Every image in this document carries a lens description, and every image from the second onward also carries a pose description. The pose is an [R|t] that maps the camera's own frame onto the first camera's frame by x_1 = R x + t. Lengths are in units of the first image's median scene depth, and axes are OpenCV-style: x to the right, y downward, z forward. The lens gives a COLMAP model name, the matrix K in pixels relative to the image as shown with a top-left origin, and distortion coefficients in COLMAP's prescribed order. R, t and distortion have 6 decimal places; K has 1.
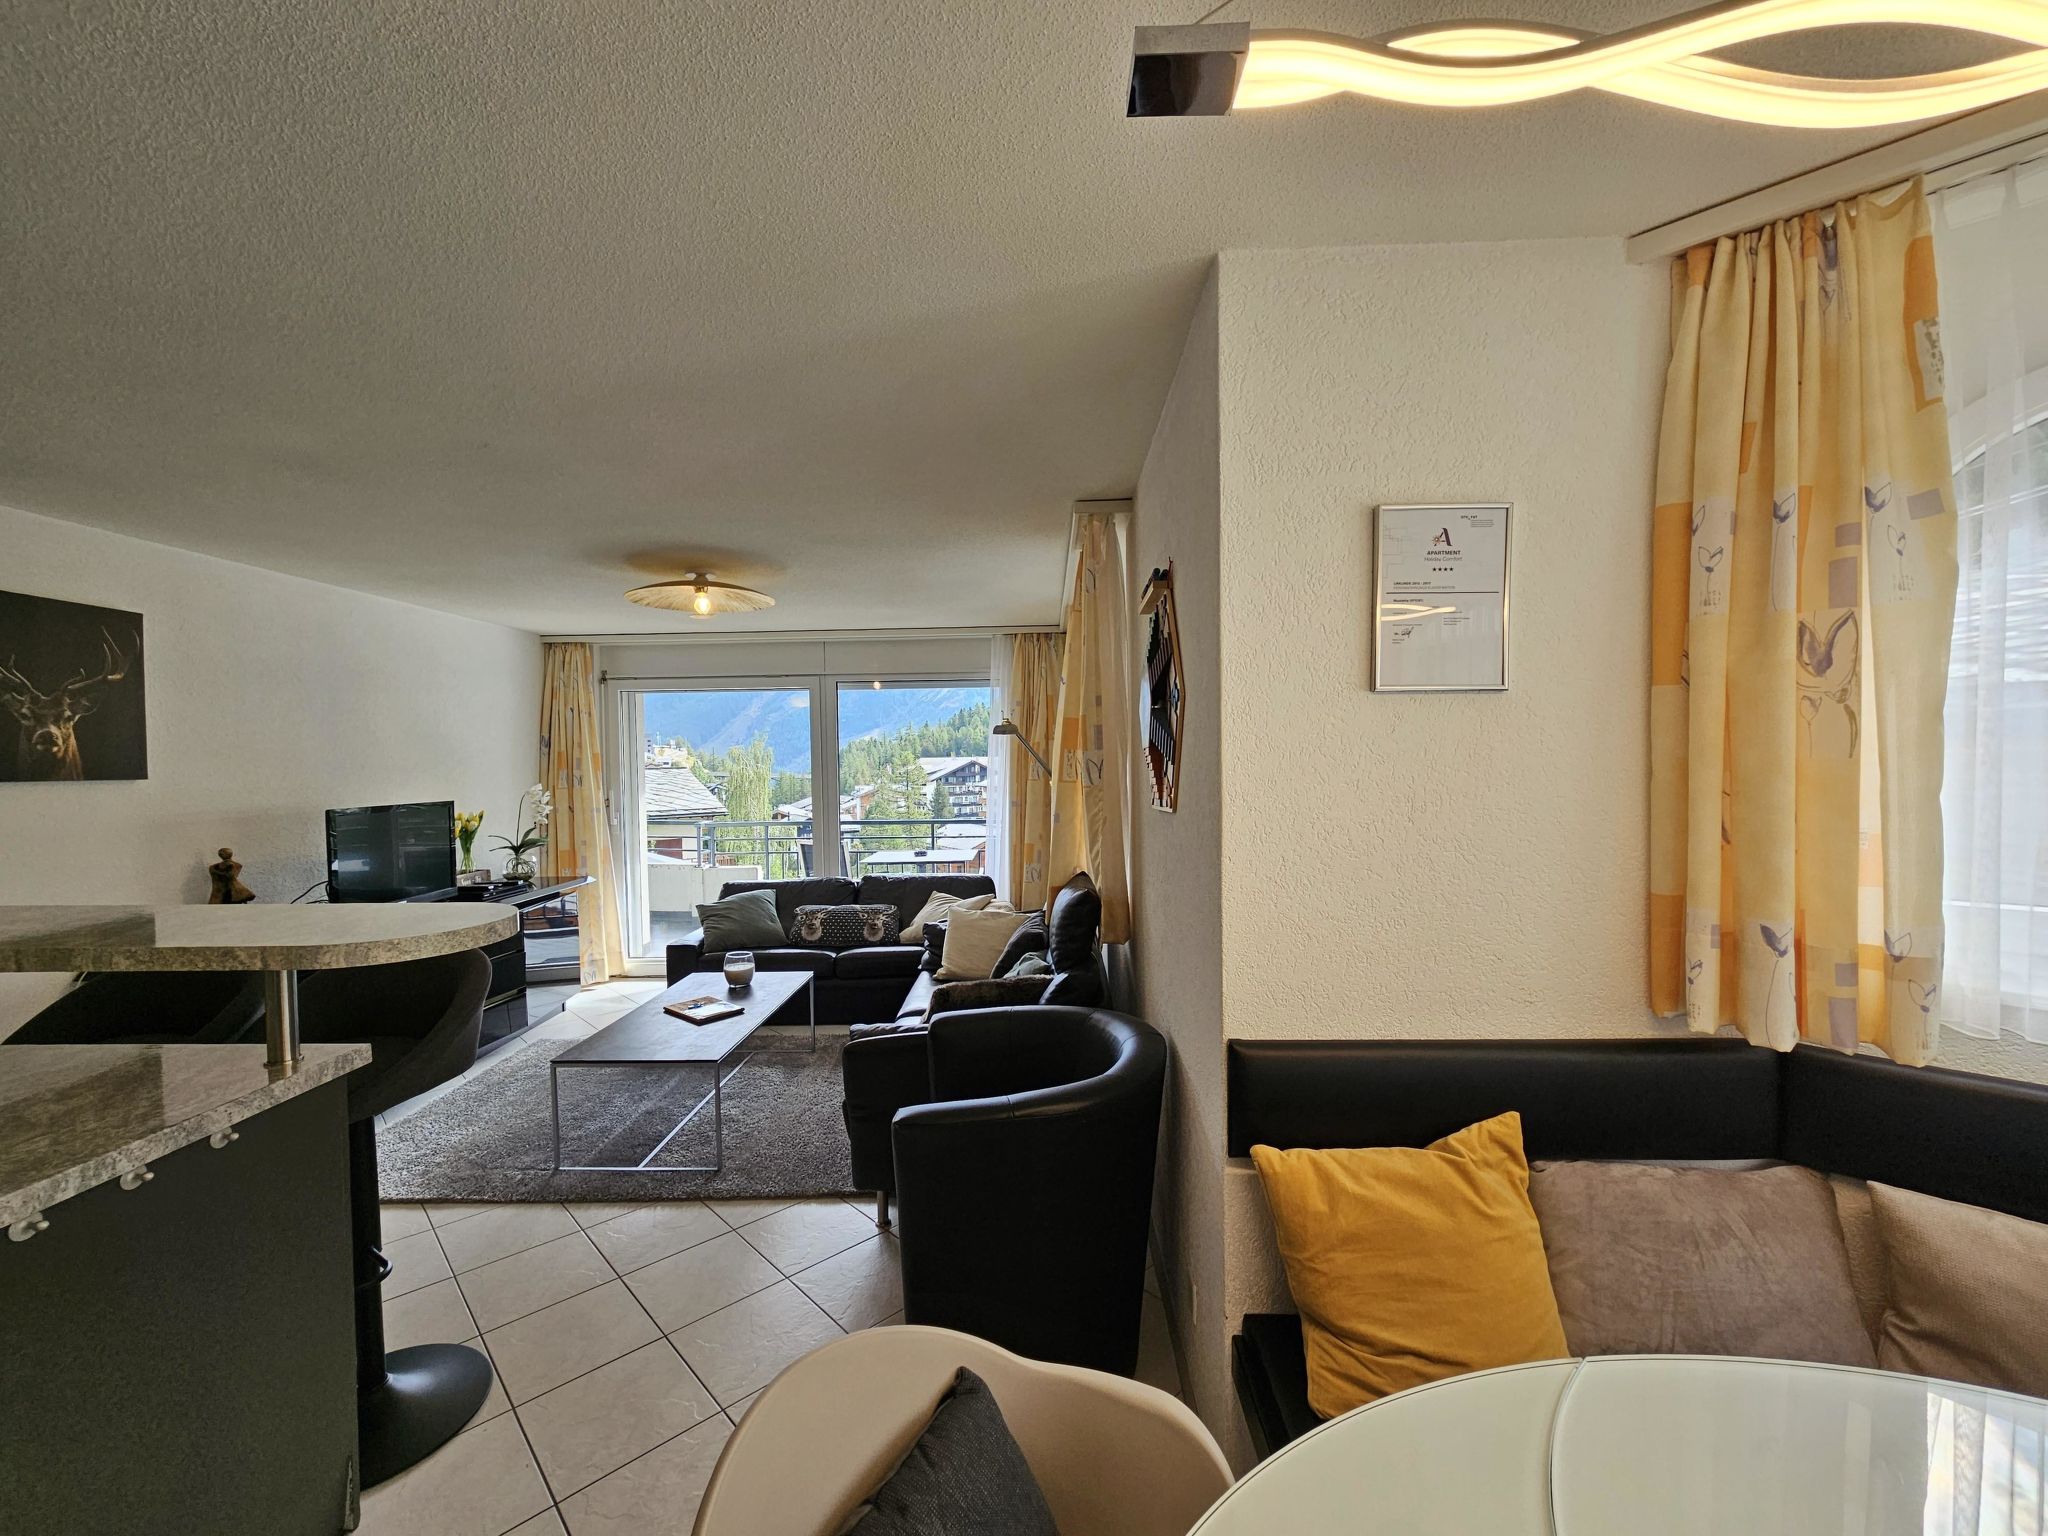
lens RADIAL K [[851.1, 0, 1020.7], [0, 851.1, 829.7], [0, 0, 1]] dist [0.000459, -0.000050]
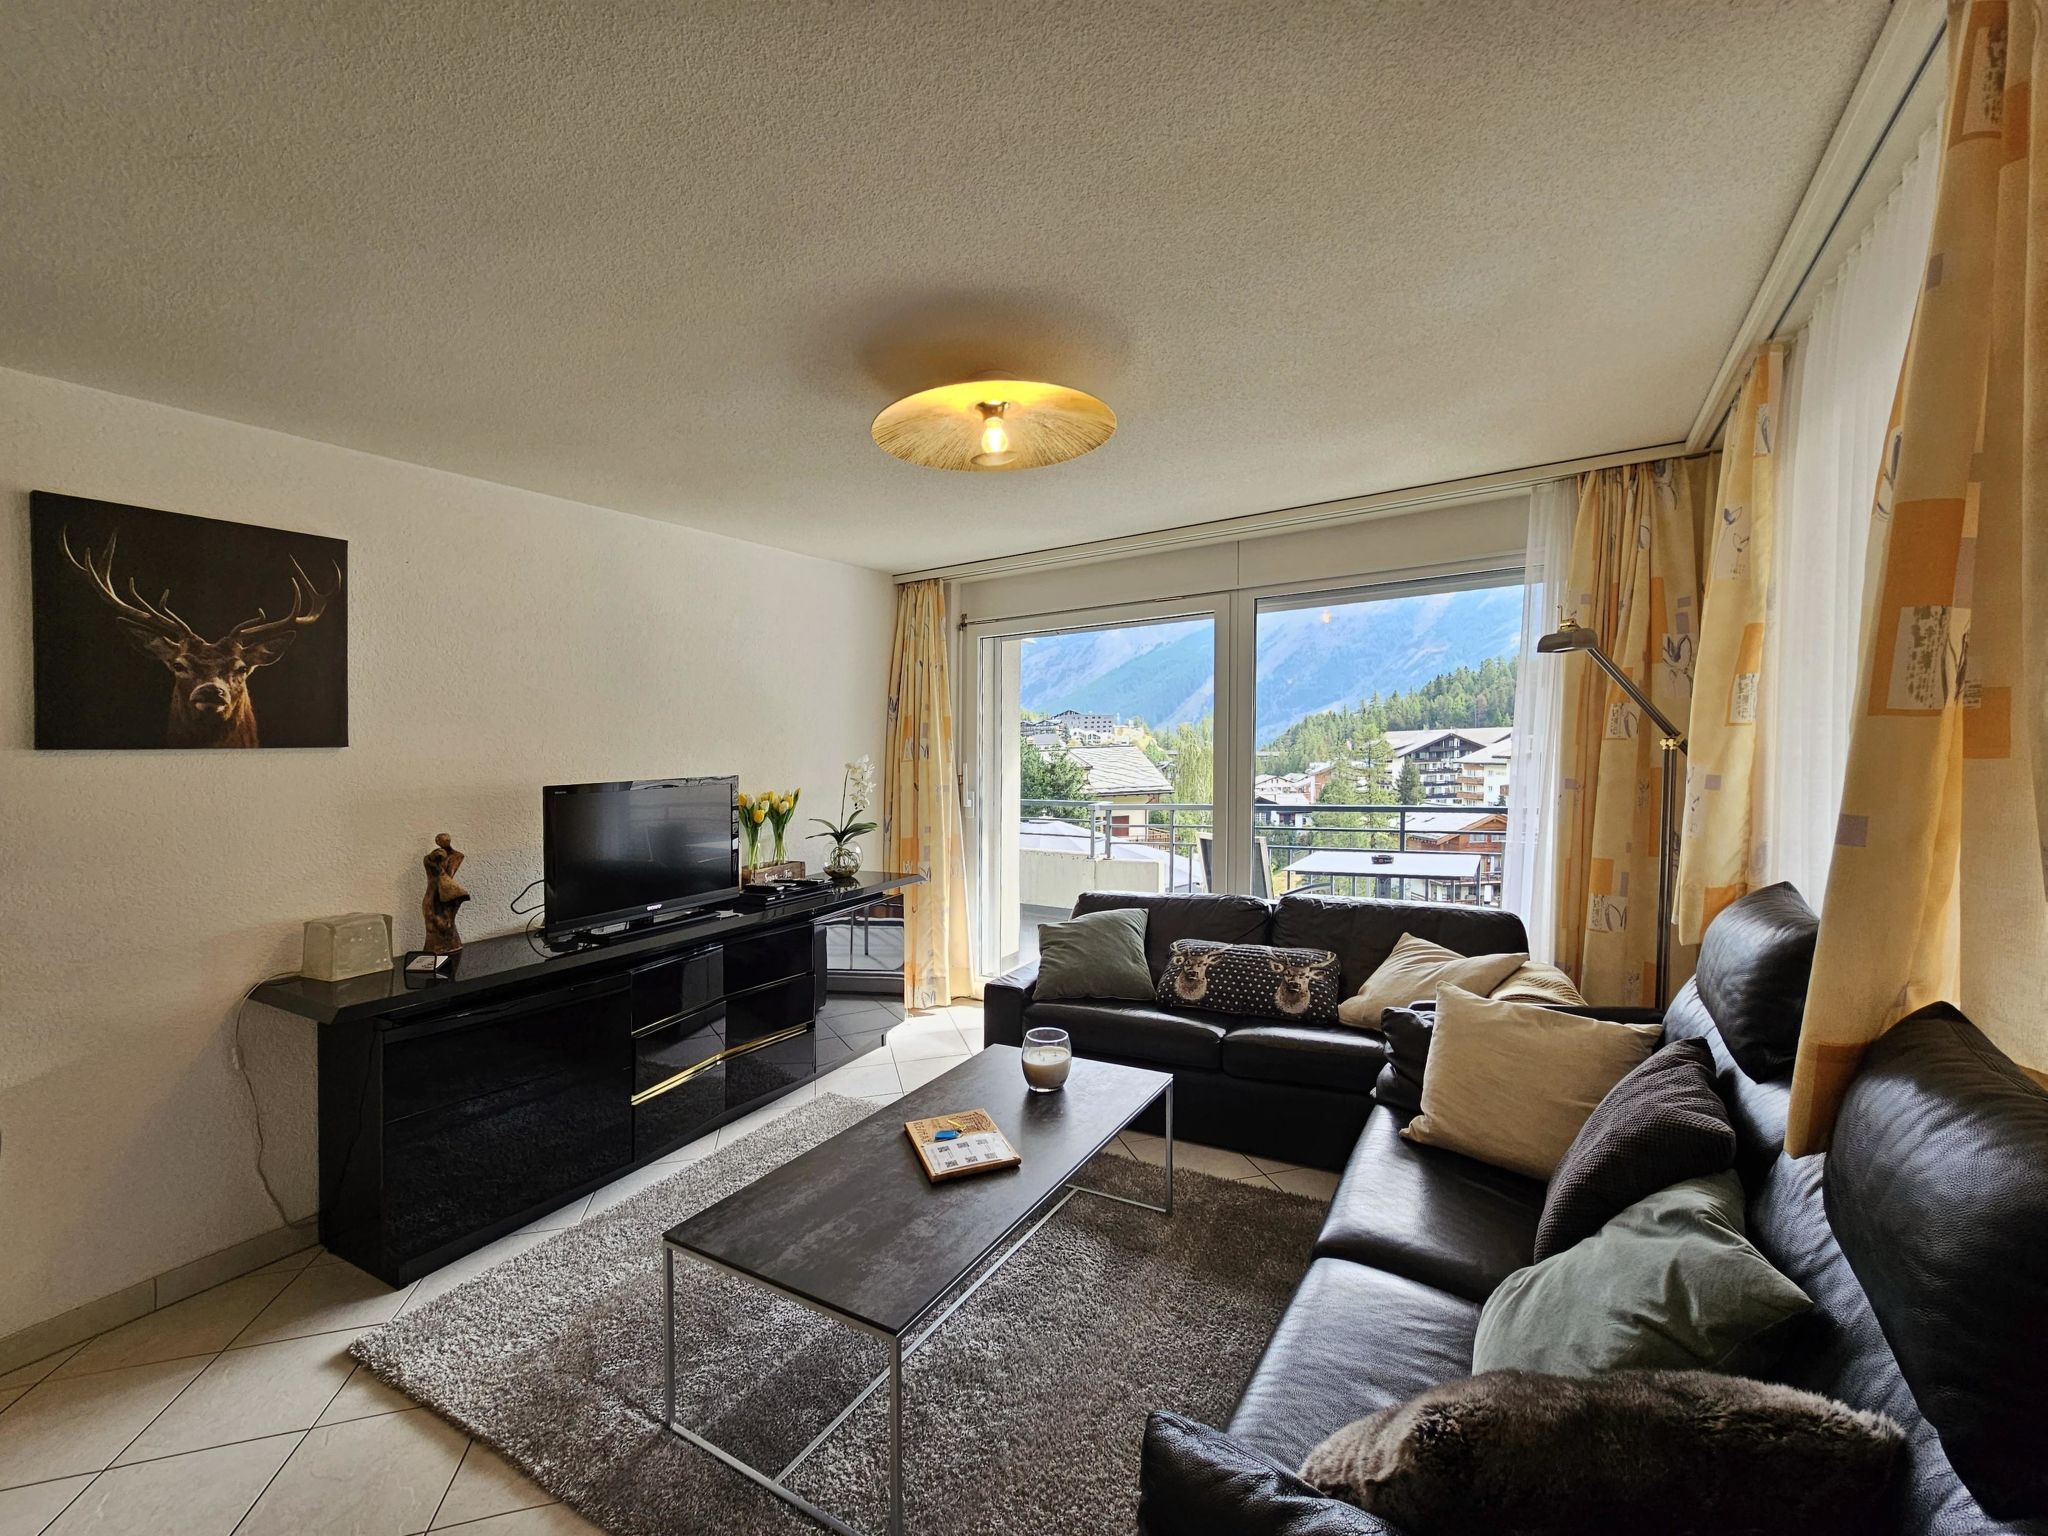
lens RADIAL K [[851.1, 0, 1020.7], [0, 851.1, 829.7], [0, 0, 1]] dist [0.000459, -0.000050]
pose [[0.867479, 0.033006, -0.496378, -0.042246], [-0.020255, 0.999313, 0.031050, -0.010899], [0.497062, -0.016881, 0.867551, 0.357435]]
